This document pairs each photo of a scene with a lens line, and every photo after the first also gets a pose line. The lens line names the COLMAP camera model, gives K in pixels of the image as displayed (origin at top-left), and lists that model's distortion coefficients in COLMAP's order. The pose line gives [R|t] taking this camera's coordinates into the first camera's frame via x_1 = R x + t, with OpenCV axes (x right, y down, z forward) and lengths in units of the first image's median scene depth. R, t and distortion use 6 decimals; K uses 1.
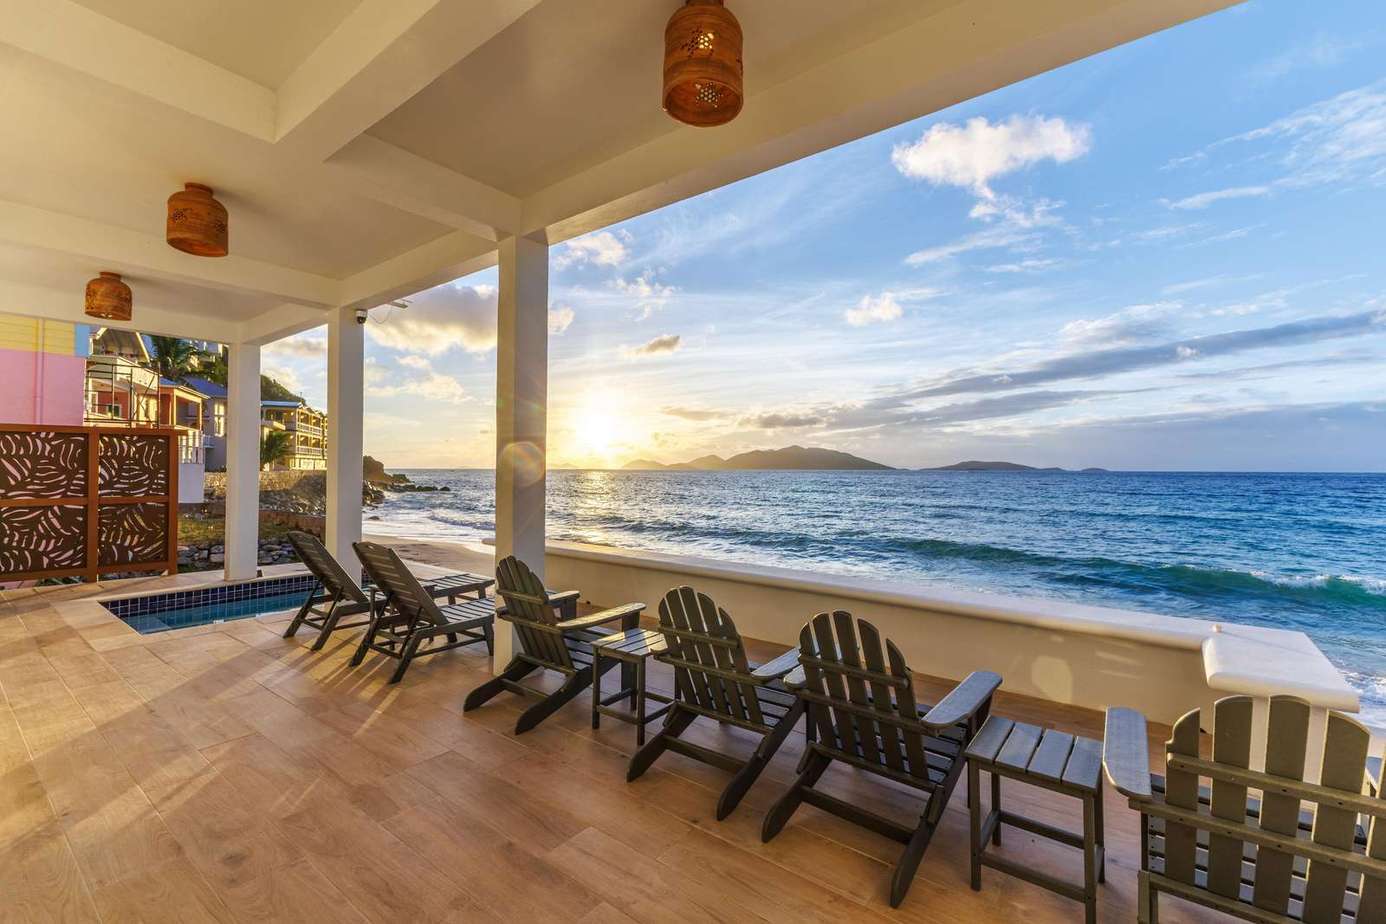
lens RADIAL K [[595.1, 0, 686.3], [0, 595.1, 459.3], [0, 0, 1]] dist [0.006822, -0.003358]
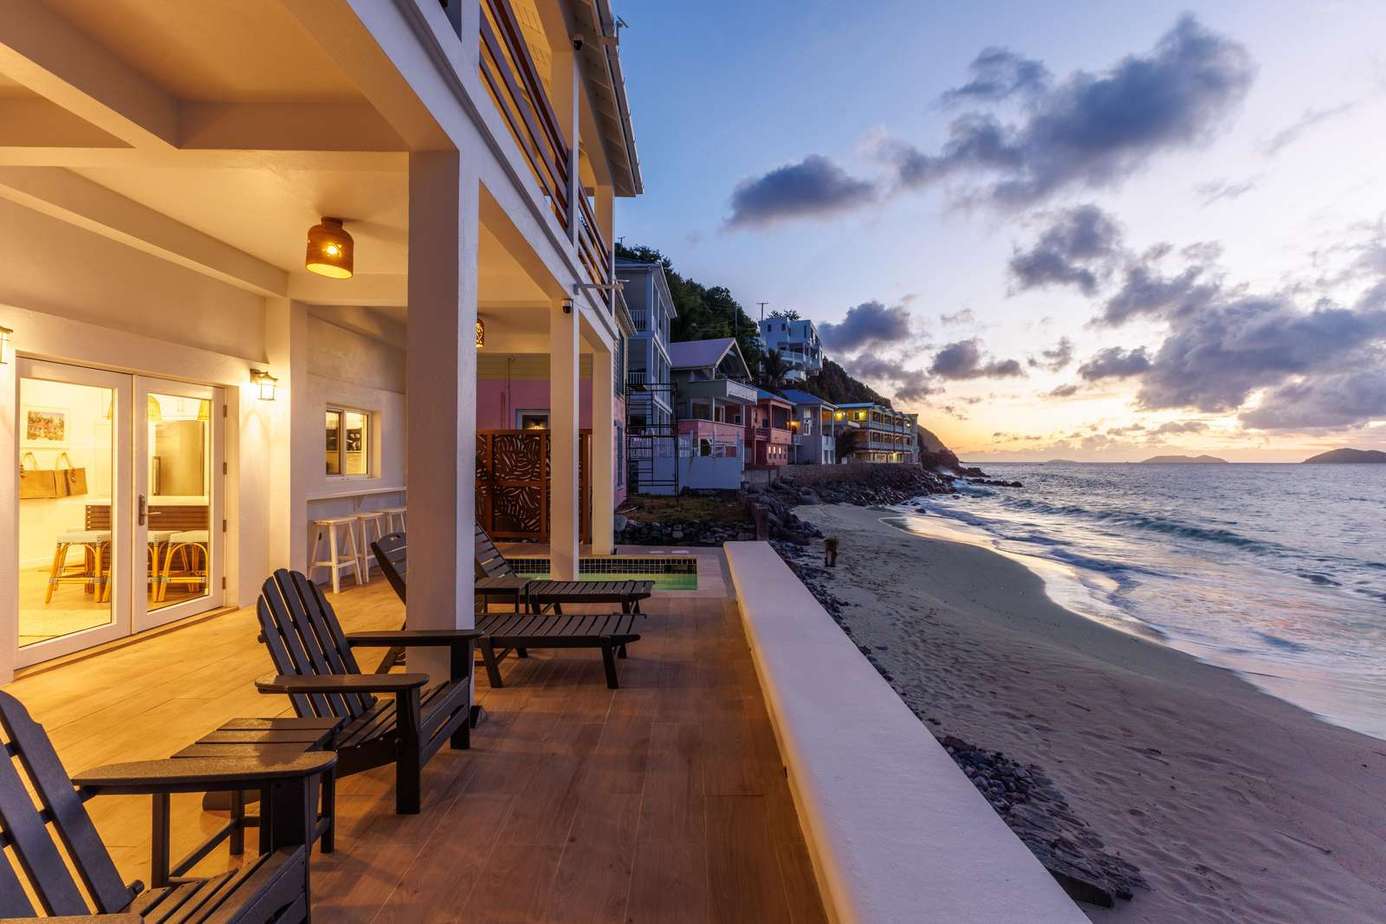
lens RADIAL K [[595.1, 0, 680.7], [0, 595.1, 458.1], [0, 0, 1]] dist [0.006822, -0.003358]
pose [[0.606492, -0.003527, -0.795082, 0.286670], [0.010375, 0.999940, 0.003478, 0.009612], [0.795022, -0.010359, 0.606493, 0.439254]]
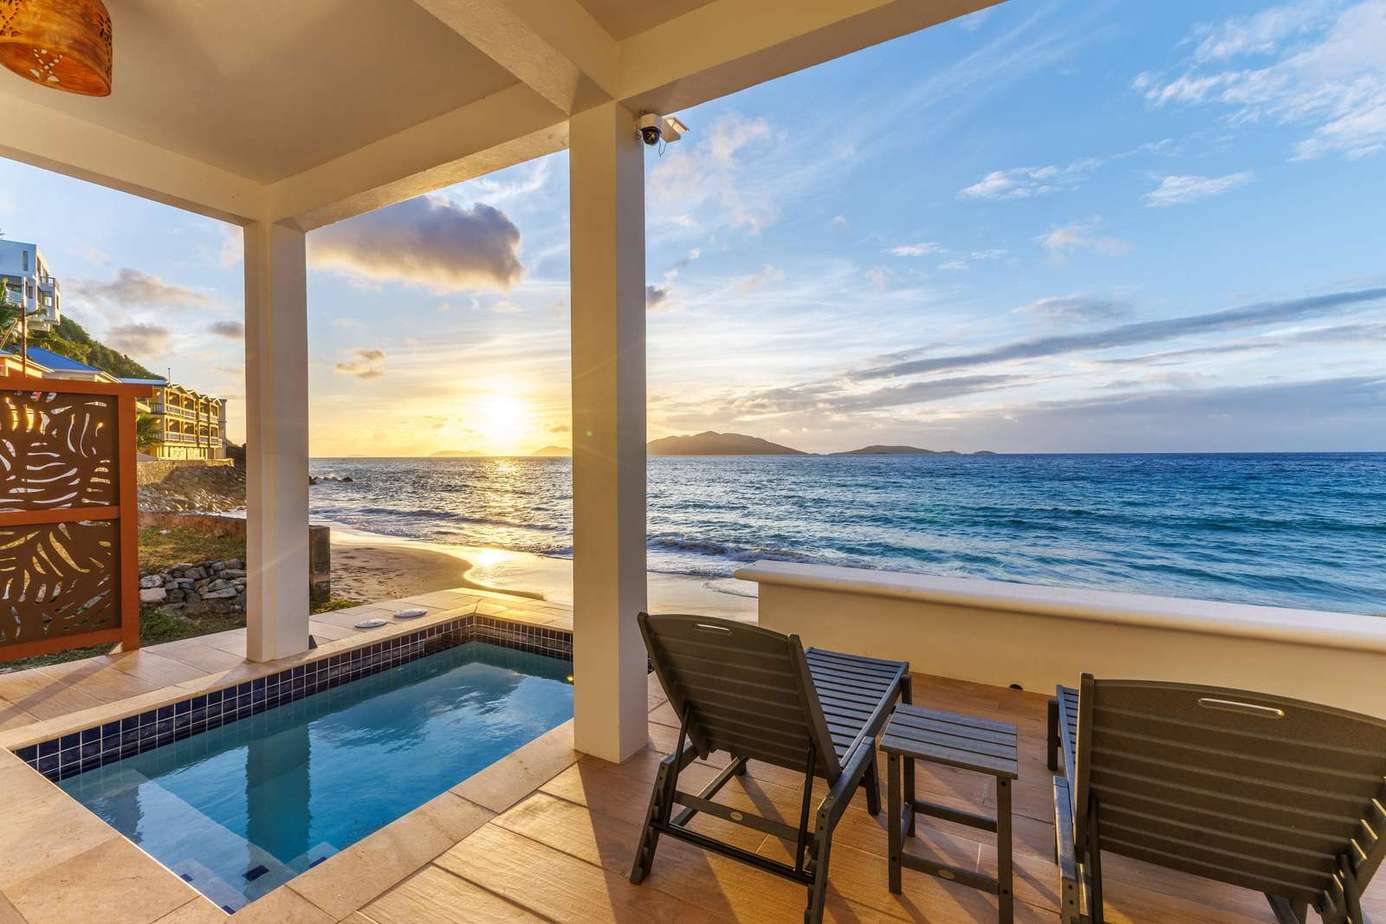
lens RADIAL K [[595.1, 0, 699.5], [0, 595.1, 455.7], [0, 0, 1]] dist [0.006822, -0.003358]
pose [[0.986222, -0.006710, 0.165291, -0.482669], [0.004058, 0.999858, 0.016372, 0.009045], [-0.165378, -0.015475, 0.986109, 0.418210]]
